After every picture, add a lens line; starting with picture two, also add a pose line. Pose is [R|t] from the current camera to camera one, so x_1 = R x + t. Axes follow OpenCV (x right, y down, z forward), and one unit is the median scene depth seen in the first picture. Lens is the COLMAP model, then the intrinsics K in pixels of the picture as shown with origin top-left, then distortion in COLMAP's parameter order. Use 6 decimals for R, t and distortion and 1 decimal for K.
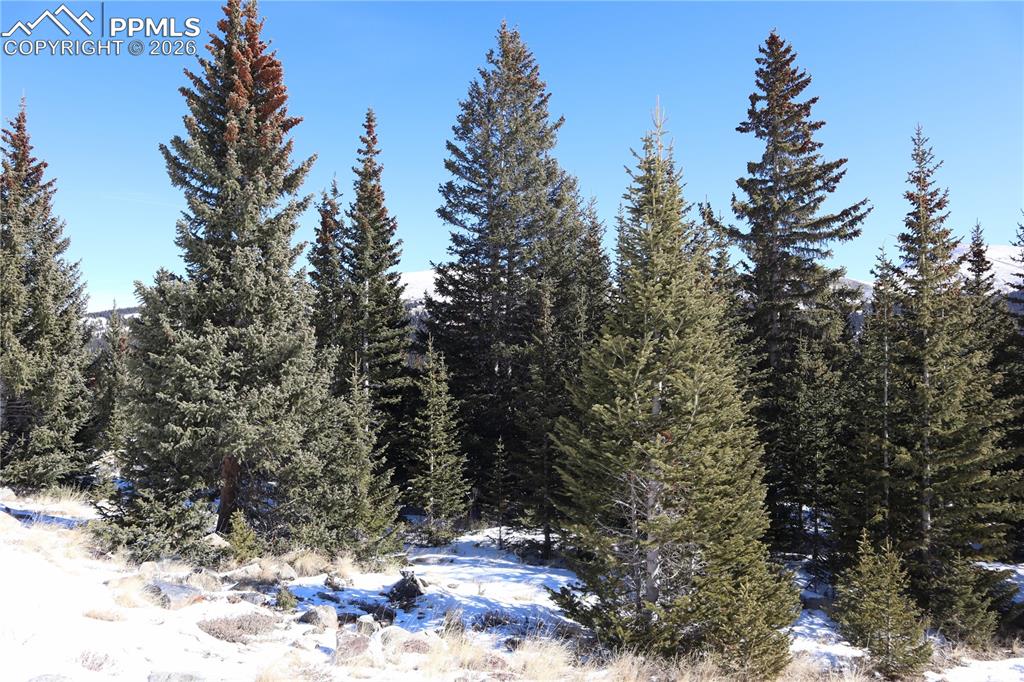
lens RADIAL K [[704.9, 0, 507.2], [0, 704.9, 340.3], [0, 0, 1]] dist [-0.121838, 0.068255]
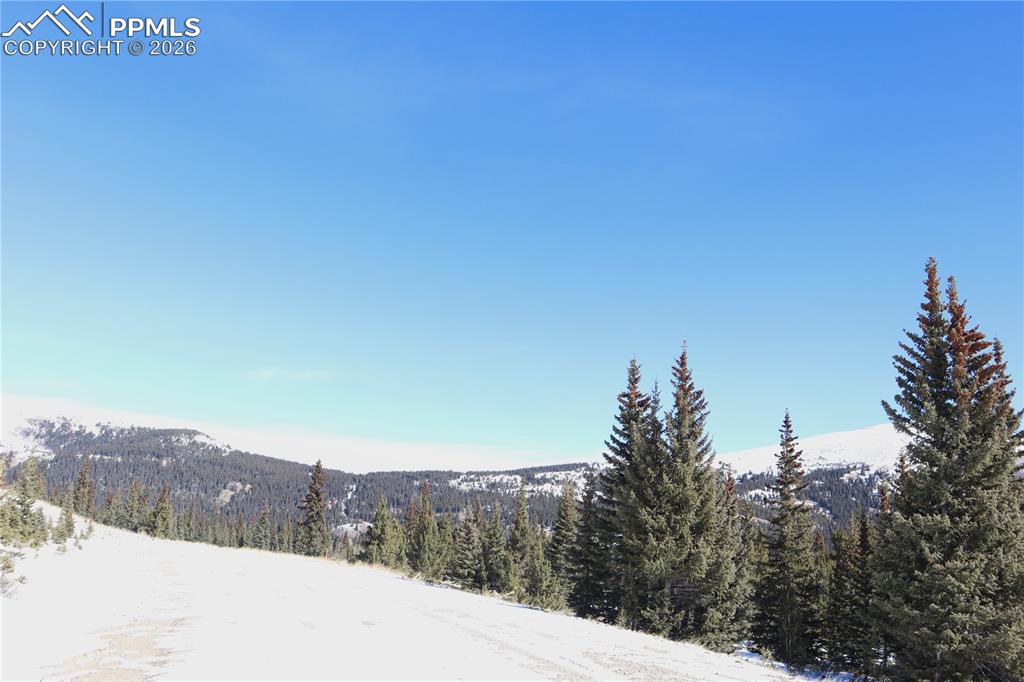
lens RADIAL K [[768.3, 0, 512.0], [0, 768.3, 341.0], [0, 0, 1]] dist [-0.141308, 0.087222]
pose [[0.852428, -0.061755, -0.519184, -0.302687], [-0.052046, 0.978046, -0.201787, -0.062185], [0.520247, 0.199031, 0.830500, -0.468142]]
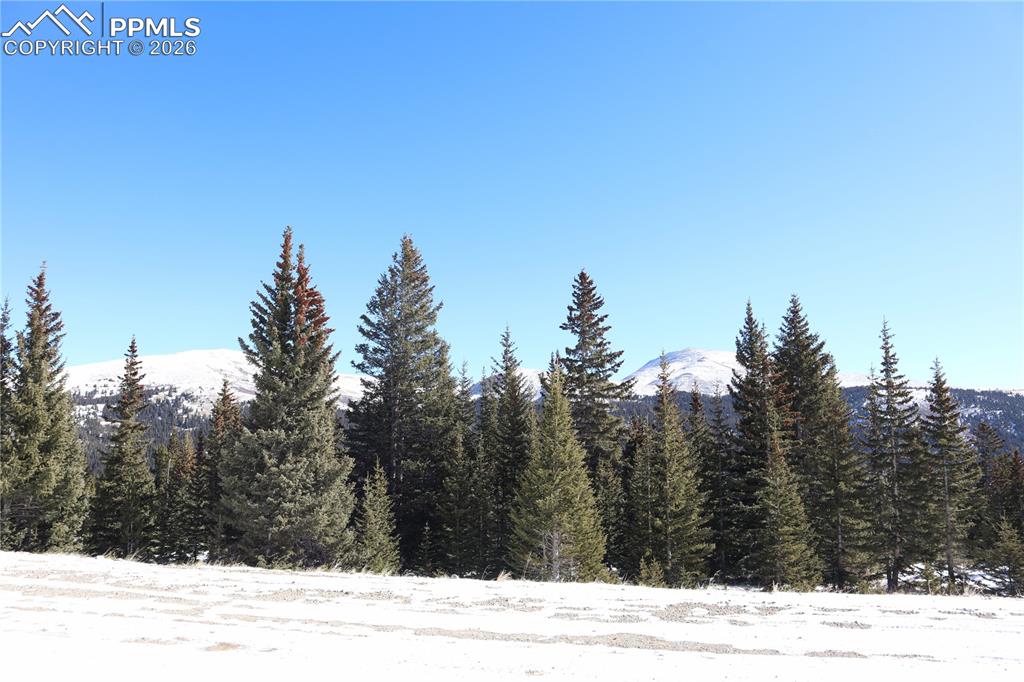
lens RADIAL K [[715.4, 0, 505.6], [0, 715.4, 343.5], [0, 0, 1]] dist [-0.139682, 0.091525]
pose [[0.944749, 0.048764, 0.324147, -0.371753], [-0.007039, 0.991663, -0.128669, -0.056673], [-0.327719, 0.119278, 0.937216, -0.593489]]
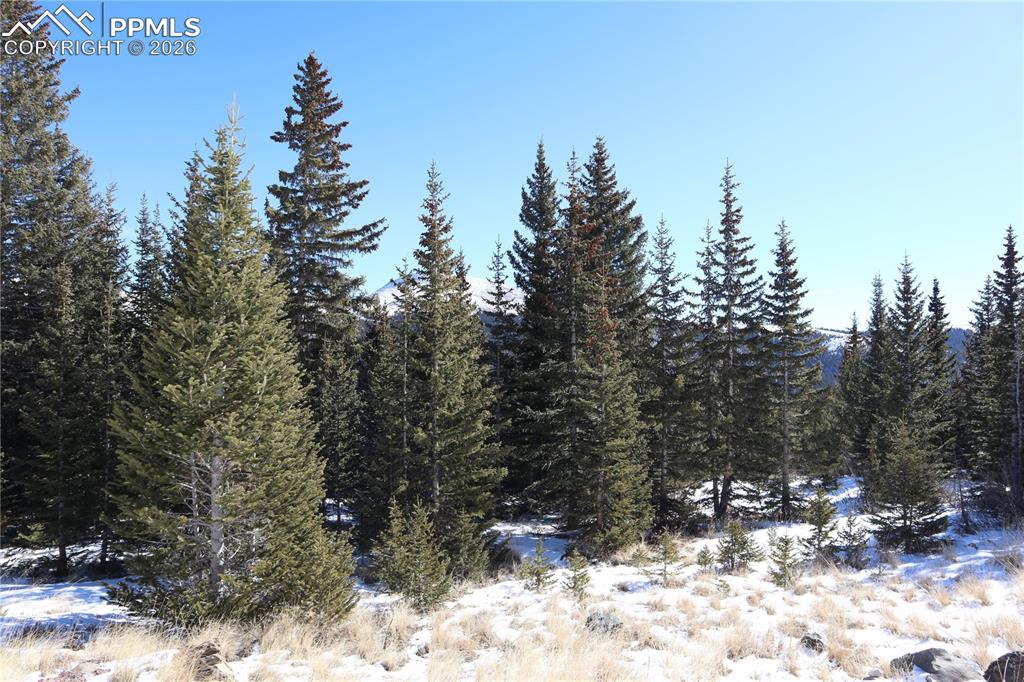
lens RADIAL K [[715.4, 0, 505.6], [0, 715.4, 343.5], [0, 0, 1]] dist [-0.139682, 0.091525]
pose [[0.767390, 0.024854, 0.640699, -0.070601], [-0.016070, 0.999680, -0.019532, 0.021602], [-0.640979, 0.004693, 0.767544, -0.036526]]
